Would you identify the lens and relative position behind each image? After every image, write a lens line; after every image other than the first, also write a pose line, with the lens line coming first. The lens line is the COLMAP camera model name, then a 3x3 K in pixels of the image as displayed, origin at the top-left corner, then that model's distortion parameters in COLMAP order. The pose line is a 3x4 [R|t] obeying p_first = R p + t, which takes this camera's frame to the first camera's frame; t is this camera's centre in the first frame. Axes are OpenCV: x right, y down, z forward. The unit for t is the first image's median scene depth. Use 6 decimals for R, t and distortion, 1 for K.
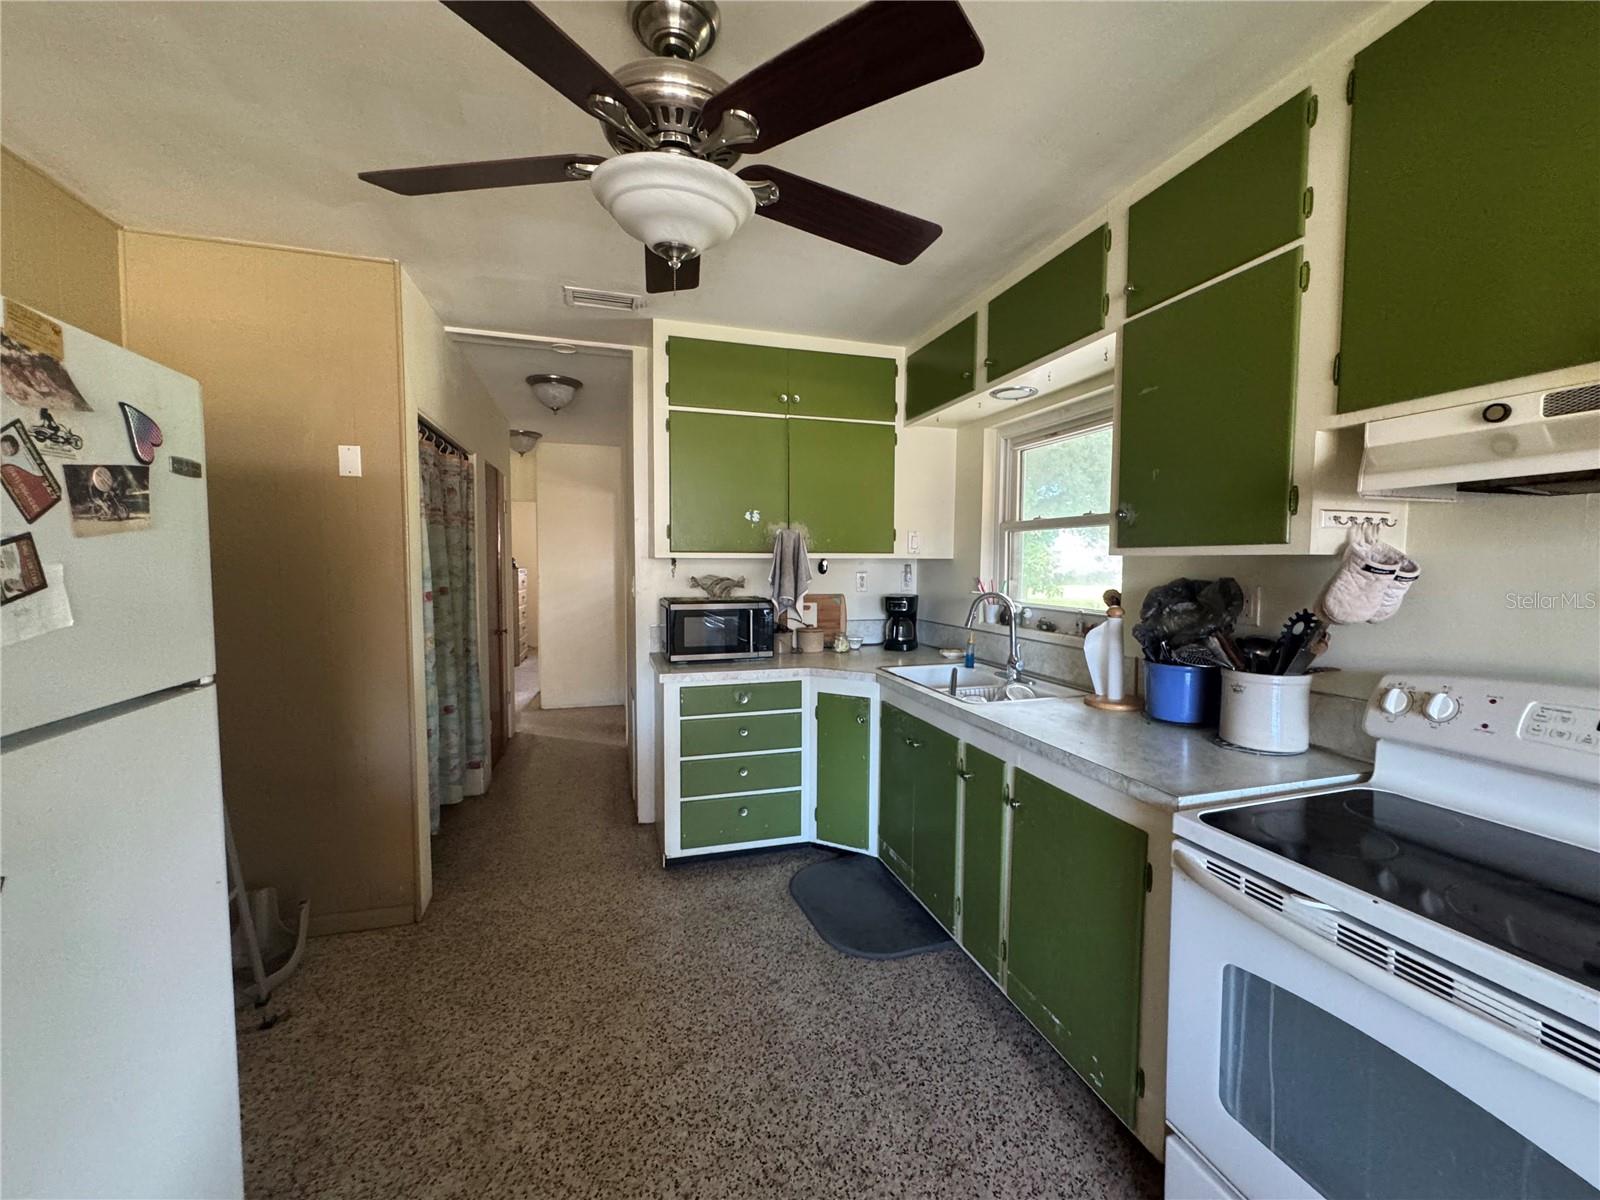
lens RADIAL K [[645.3, 0, 803.5], [0, 645.3, 599.6], [0, 0, 1]] dist [-0.001266, 0.000558]
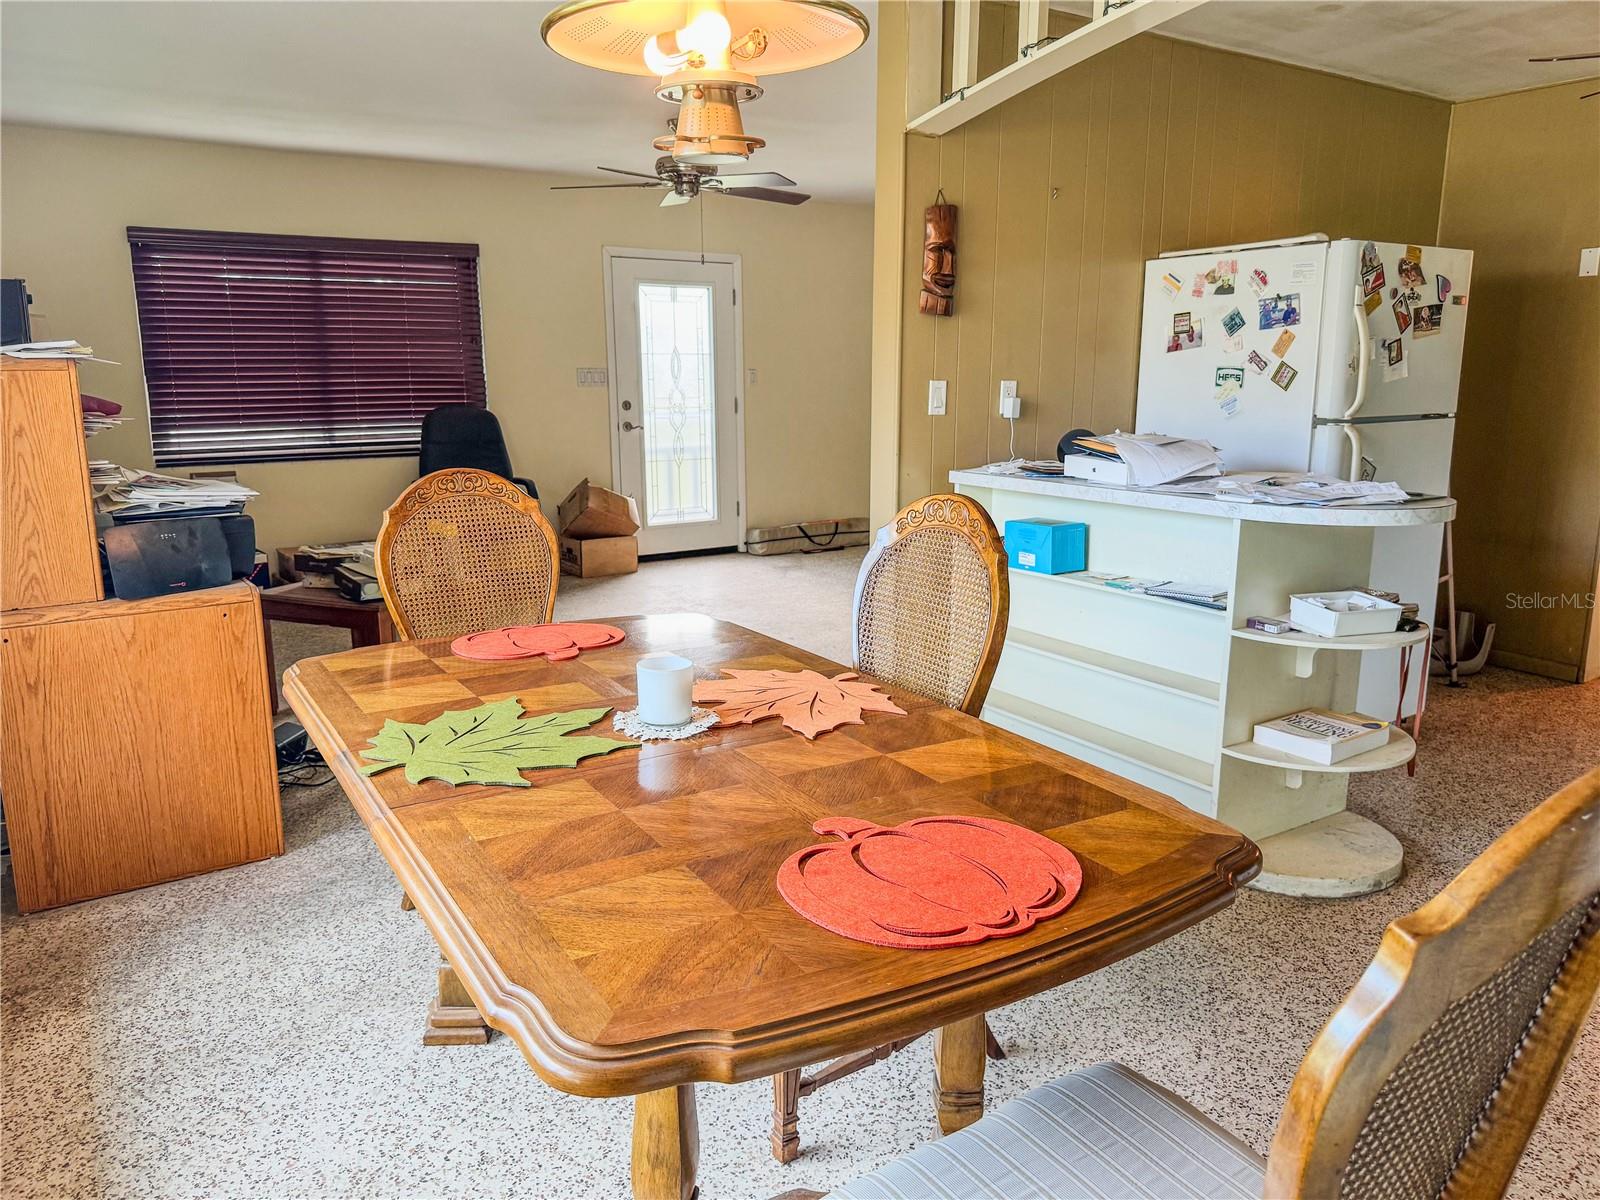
lens RADIAL K [[1124.9, 0, 805.3], [0, 1124.9, 601.4], [0, 0, 1]] dist [0.021392, -0.019729]
pose [[0.280497, 0.195288, -0.939779, 2.340398], [-0.045500, 0.980689, 0.190209, 0.160400], [0.958776, -0.010593, 0.283966, -2.334581]]
